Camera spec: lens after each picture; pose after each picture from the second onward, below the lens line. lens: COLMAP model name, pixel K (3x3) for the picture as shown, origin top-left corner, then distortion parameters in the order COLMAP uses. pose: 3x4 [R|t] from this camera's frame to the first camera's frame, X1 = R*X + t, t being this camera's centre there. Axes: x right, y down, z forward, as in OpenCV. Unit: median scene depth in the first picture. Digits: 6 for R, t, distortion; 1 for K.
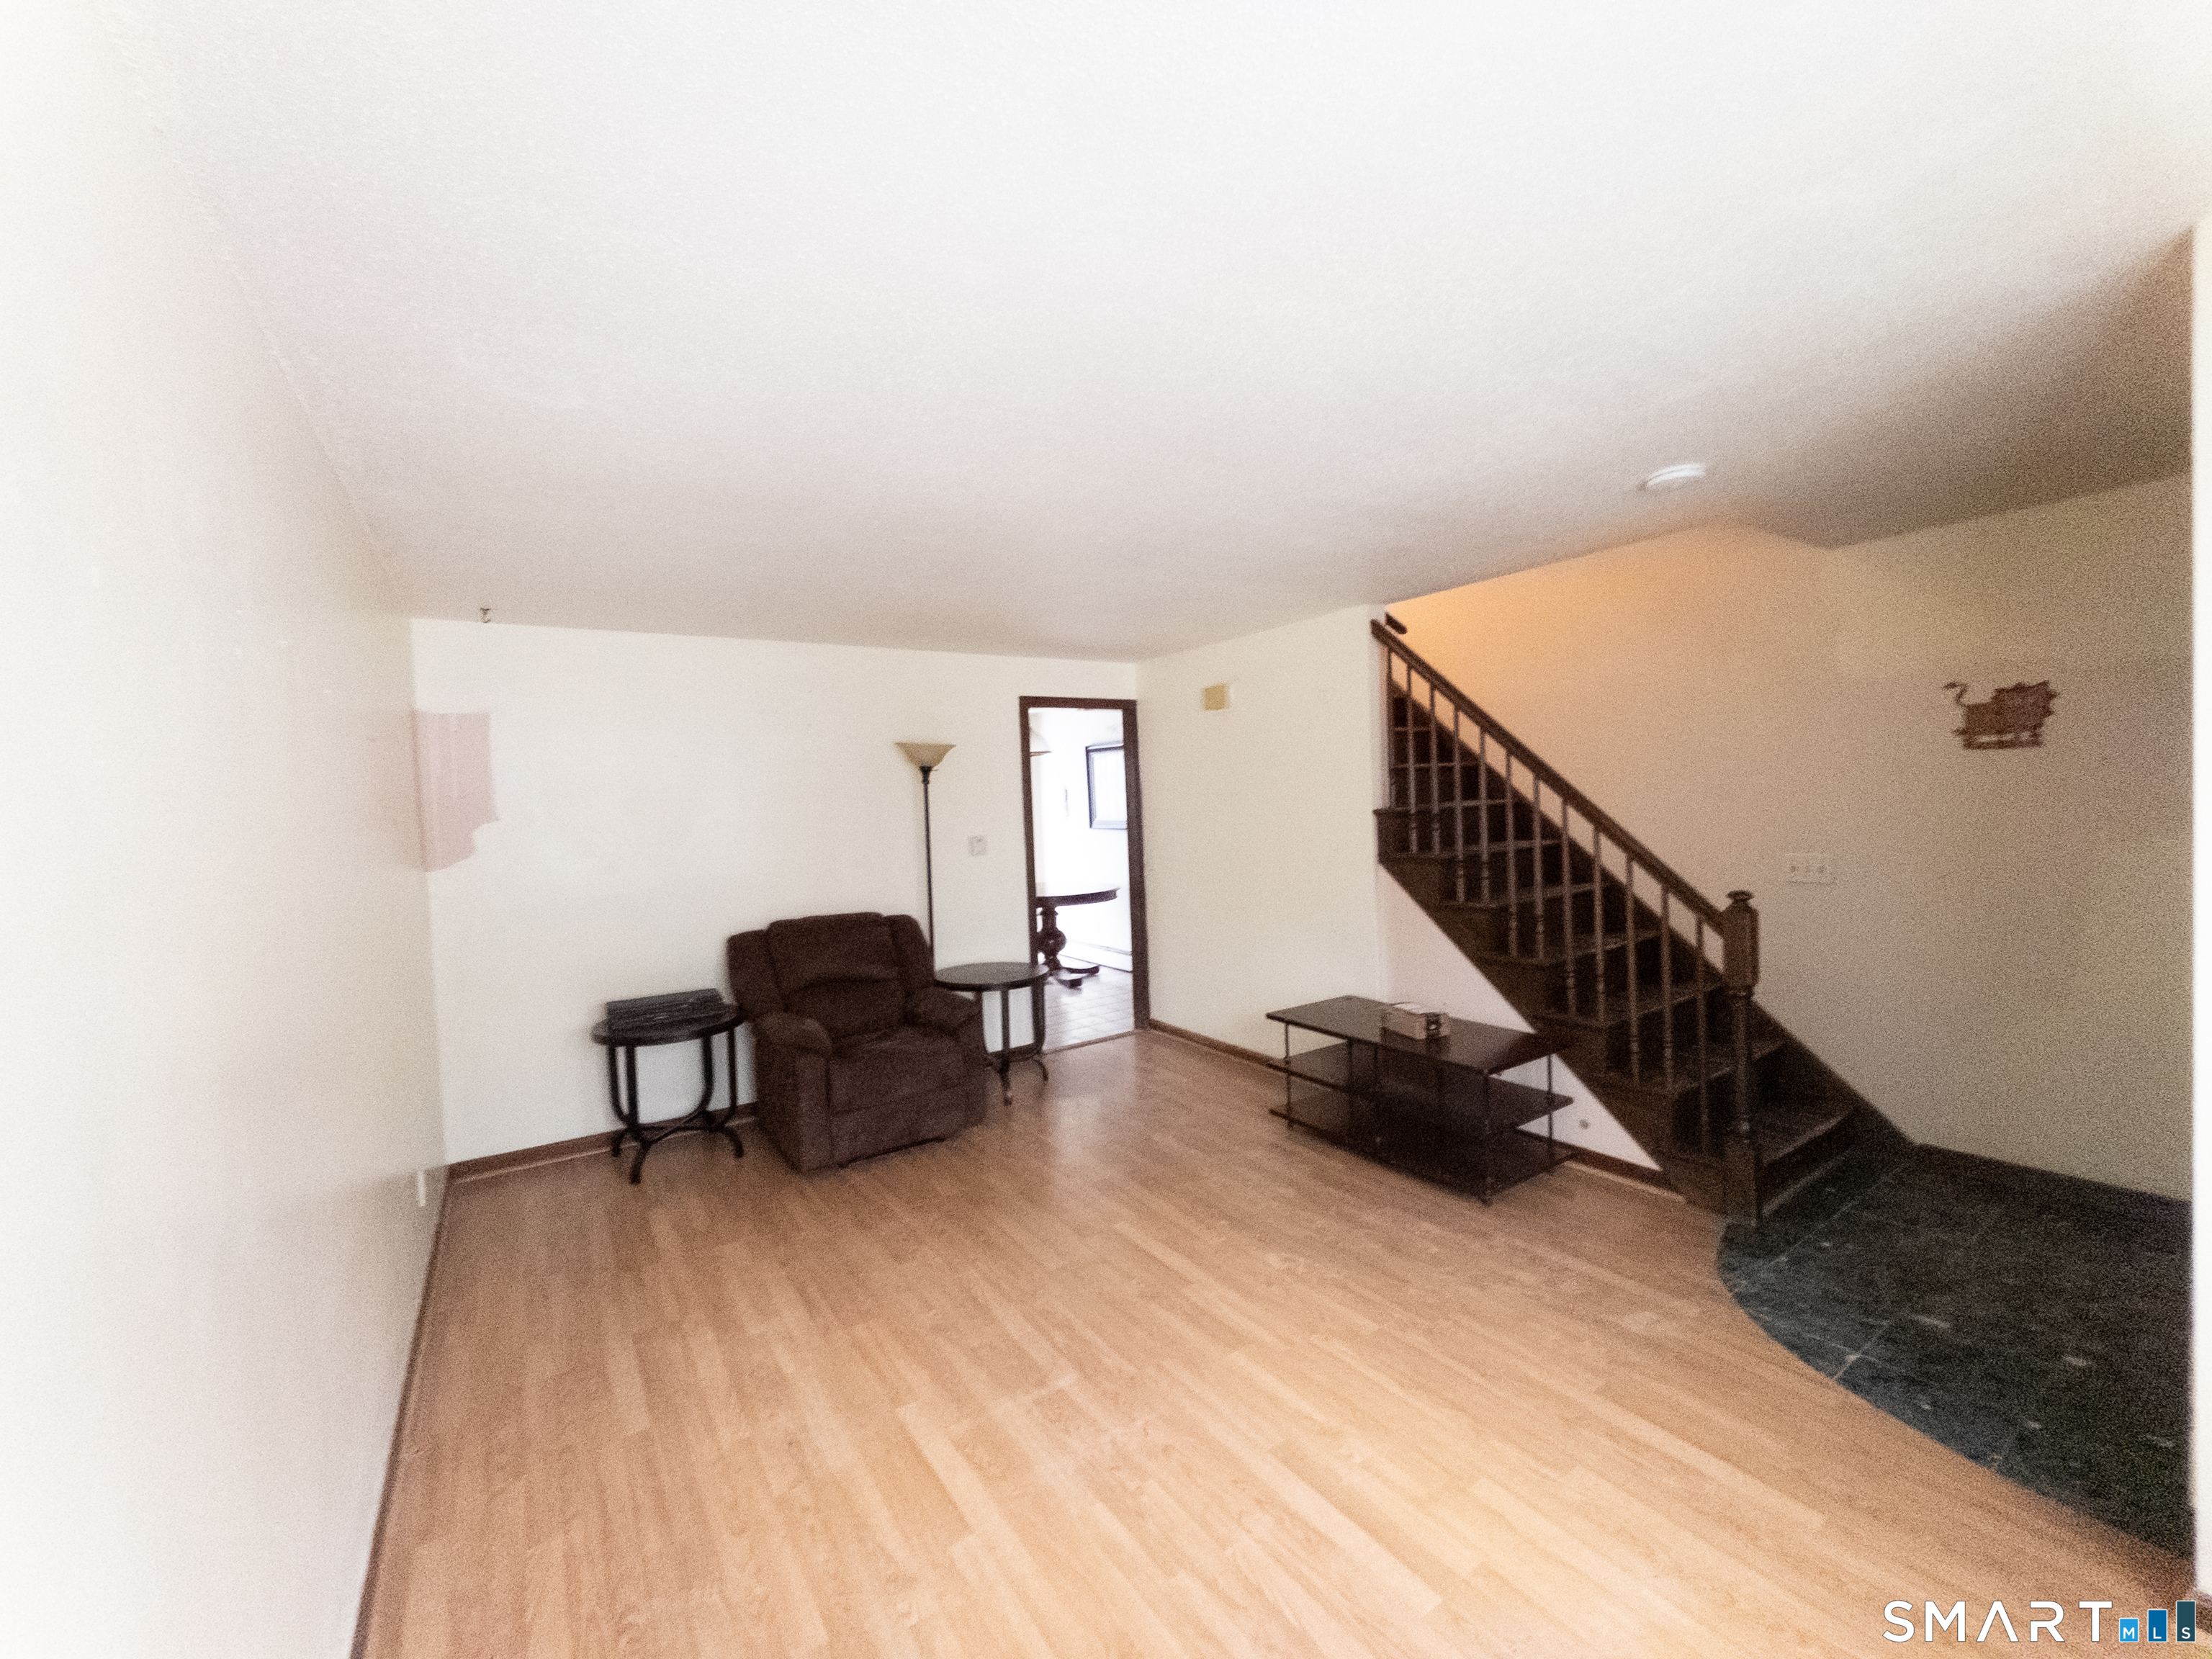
lens RADIAL K [[891.1, 0, 1104.0], [0, 891.1, 831.9], [0, 0, 1]] dist [0.000377, 0.000027]
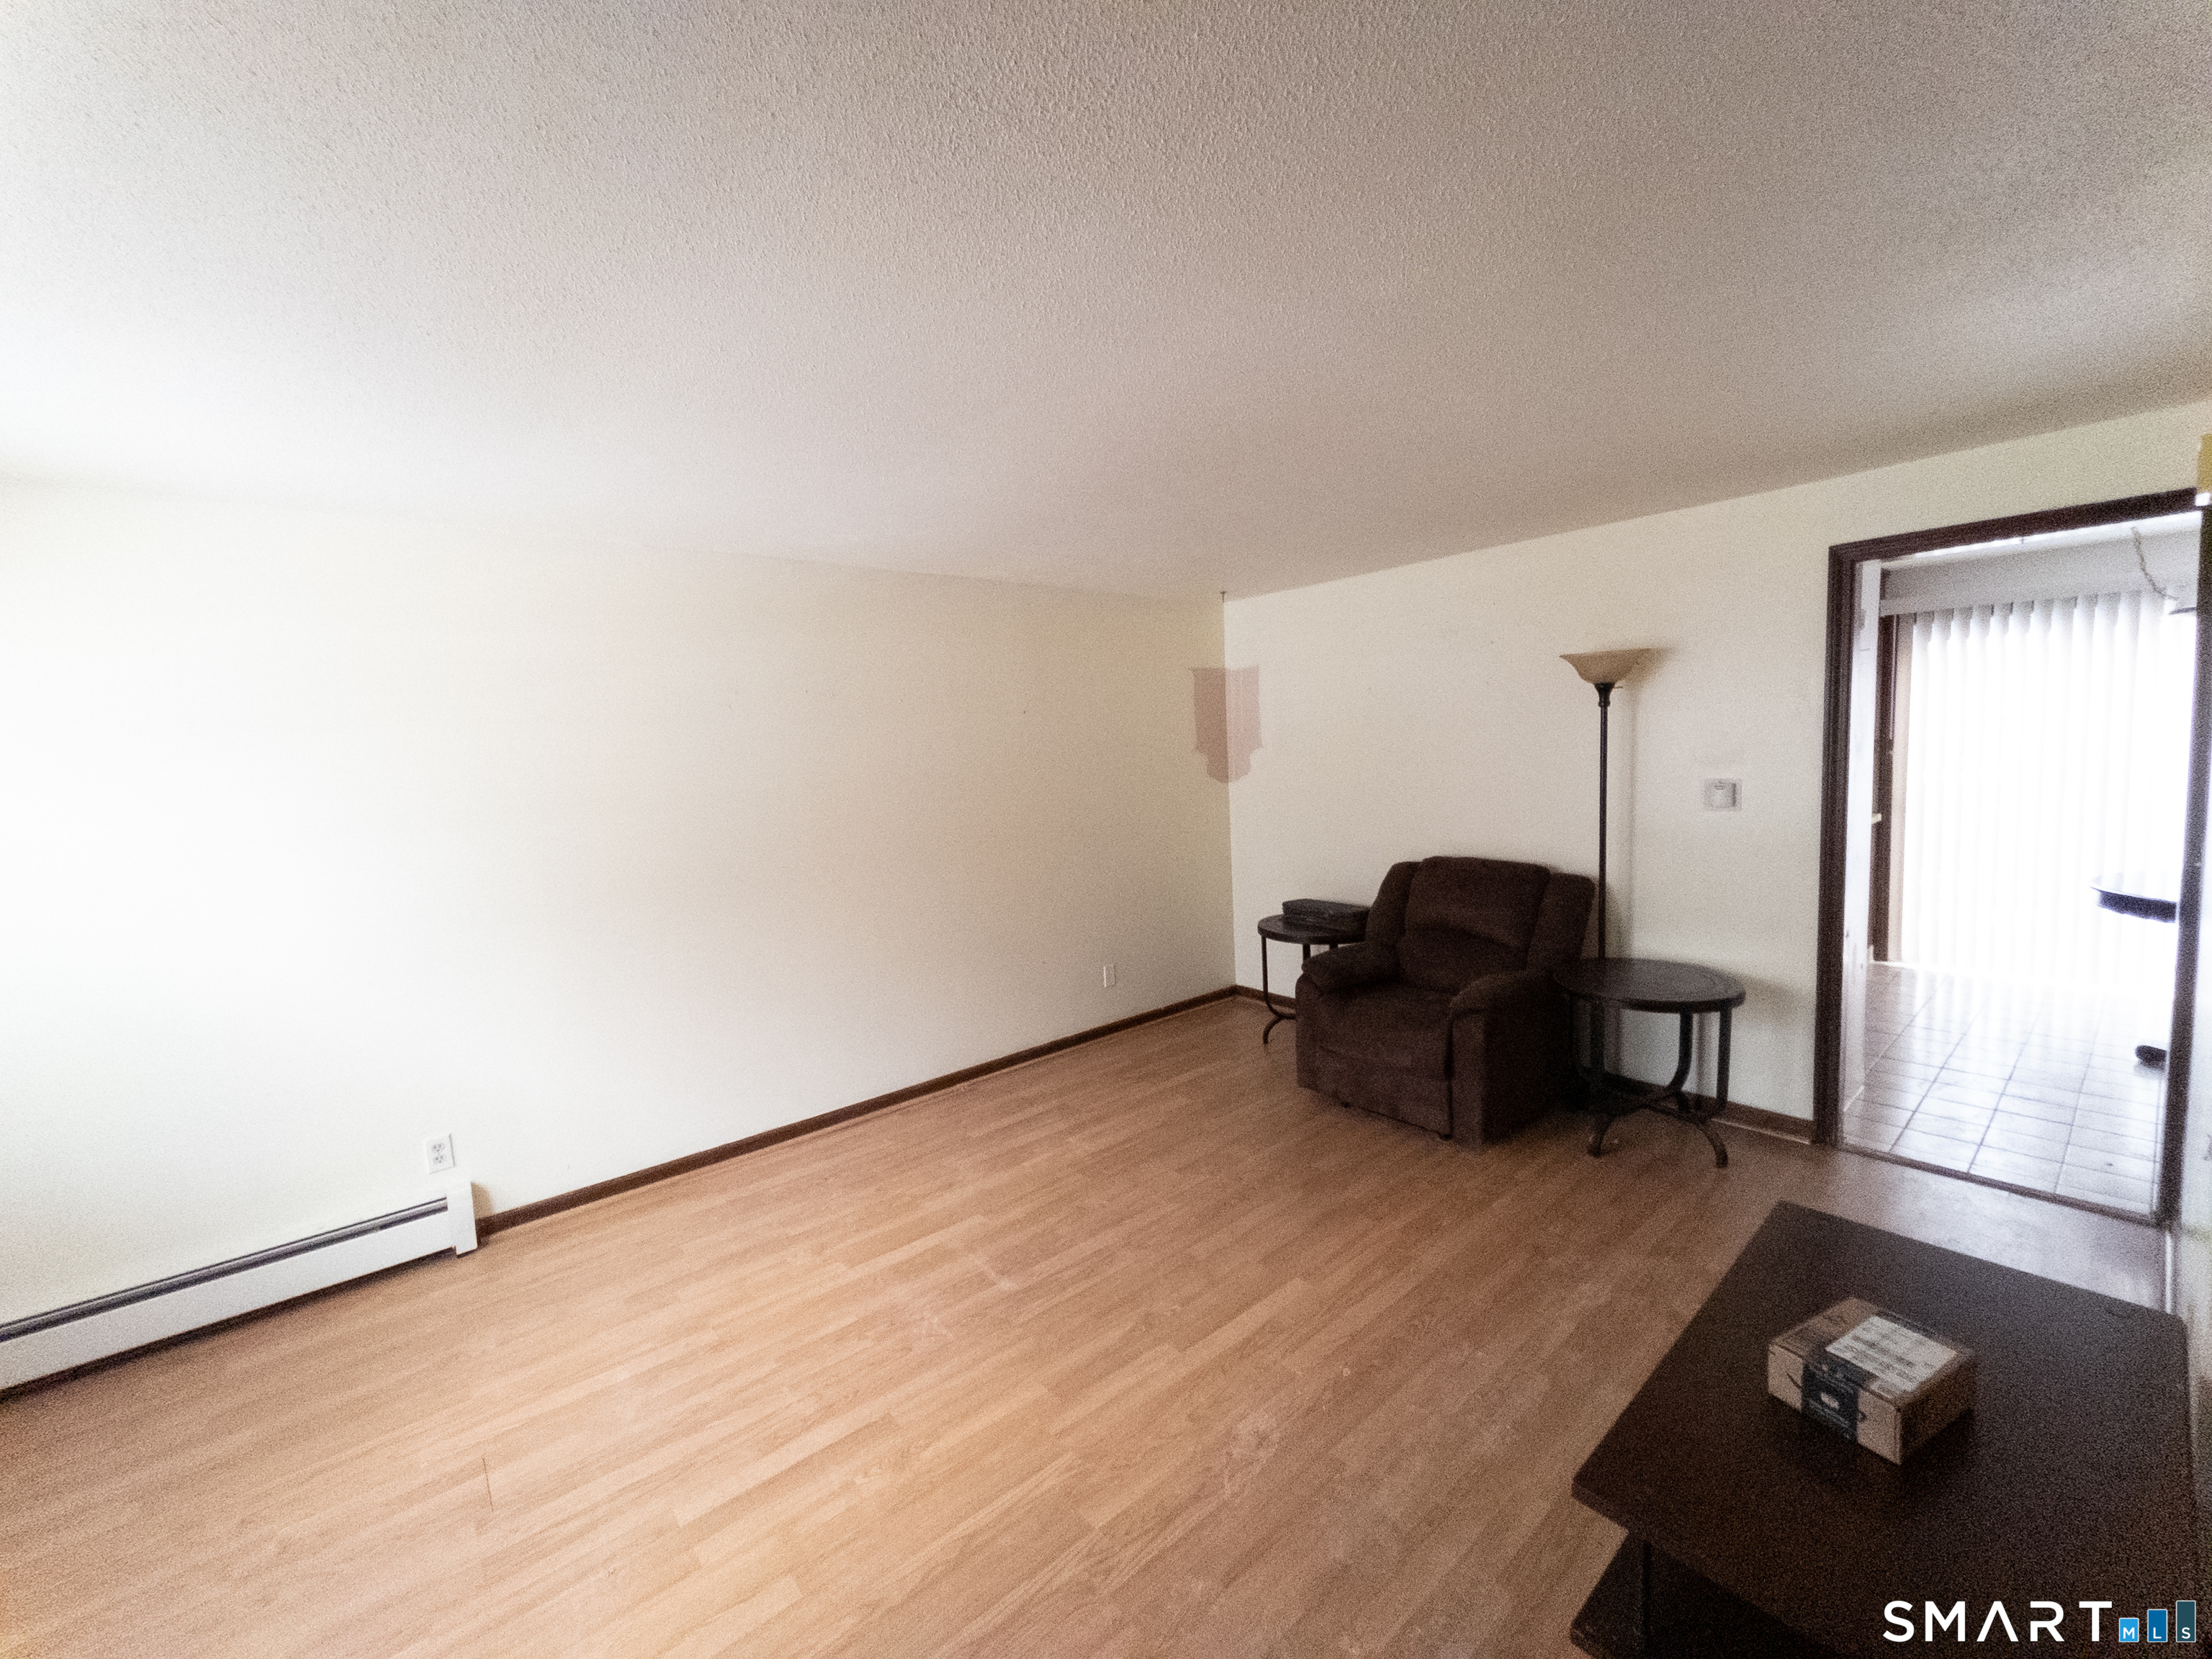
lens RADIAL K [[891.1, 0, 1104.0], [0, 891.1, 831.9], [0, 0, 1]] dist [0.000377, 0.000027]
pose [[0.115368, 0.125585, -0.985352, 0.808857], [0.005925, 0.991871, 0.127110, -0.076383], [0.993305, -0.020503, 0.113686, 0.803297]]
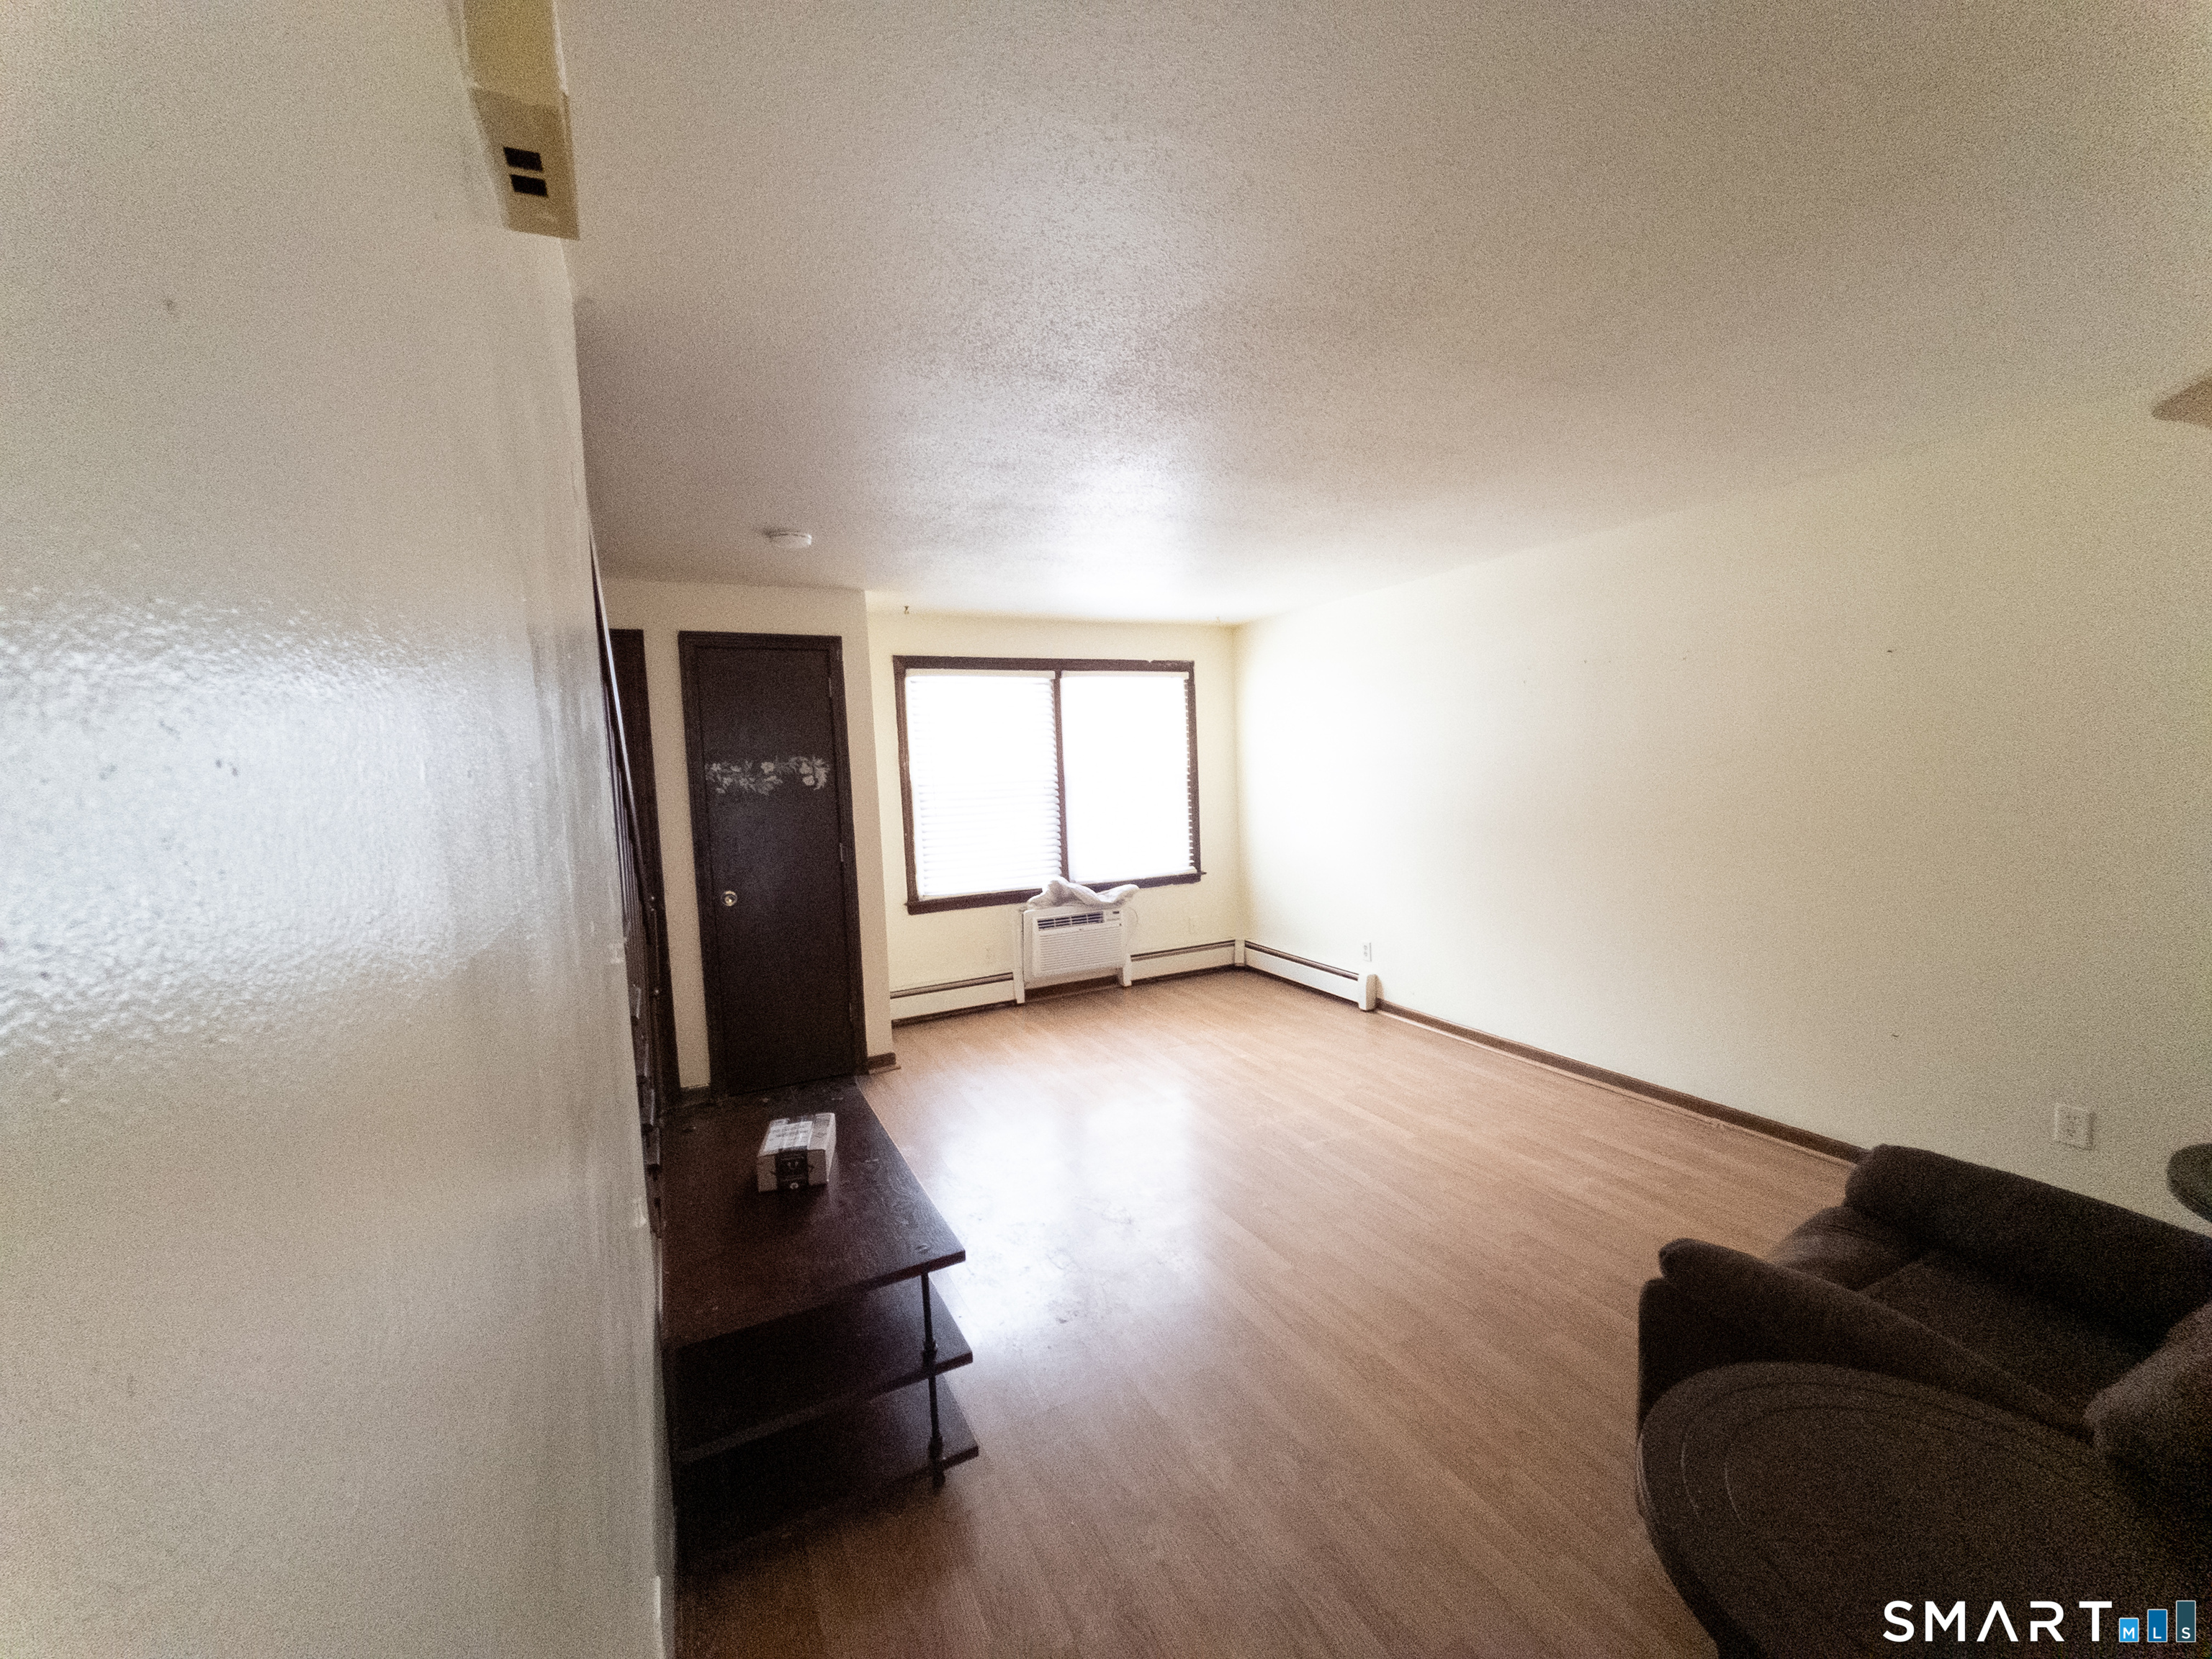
lens RADIAL K [[891.1, 0, 1104.0], [0, 891.1, 831.9], [0, 0, 1]] dist [0.000377, 0.000027]
pose [[-0.989356, 0.062666, 0.131333, 0.052534], [0.077770, 0.990521, 0.113227, -0.069359], [-0.122993, 0.122235, -0.984851, 1.939114]]
